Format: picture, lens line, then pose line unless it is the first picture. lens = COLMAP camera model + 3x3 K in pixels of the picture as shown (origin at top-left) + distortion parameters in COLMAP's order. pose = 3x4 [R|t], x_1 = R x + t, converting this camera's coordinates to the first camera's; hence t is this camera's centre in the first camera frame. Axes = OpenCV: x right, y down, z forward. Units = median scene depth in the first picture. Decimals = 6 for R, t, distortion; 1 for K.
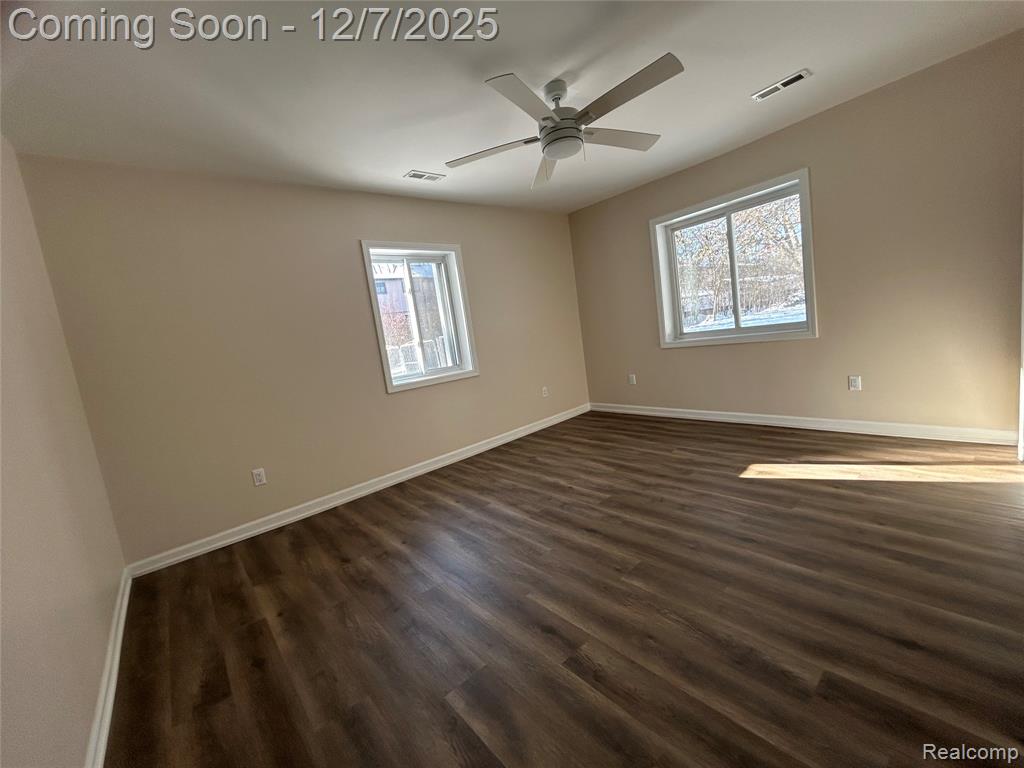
lens RADIAL K [[413.9, 0, 511.8], [0, 413.9, 381.8], [0, 0, 1]] dist [-0.001804, 0.000639]
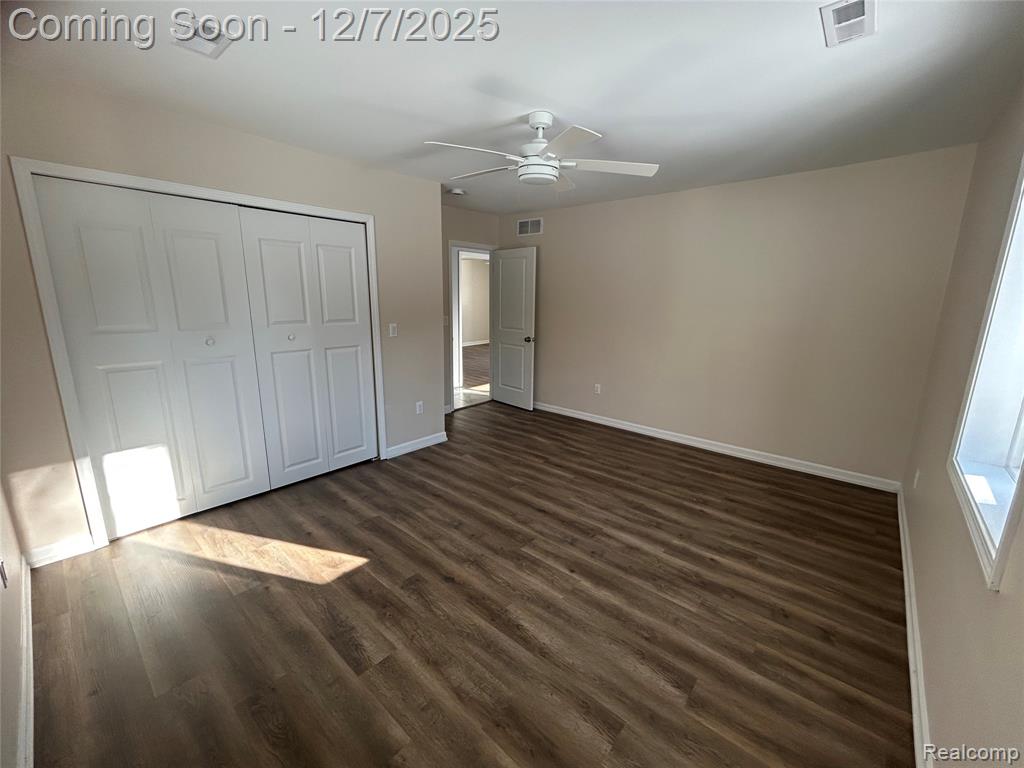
lens RADIAL K [[413.9, 0, 513.1], [0, 413.9, 385.5], [0, 0, 1]] dist [-0.001804, 0.000639]
pose [[-0.982077, 0.149193, -0.115175, 0.304271], [0.100128, 0.930698, 0.351819, -0.355053], [0.159682, 0.333981, -0.928956, 1.686809]]
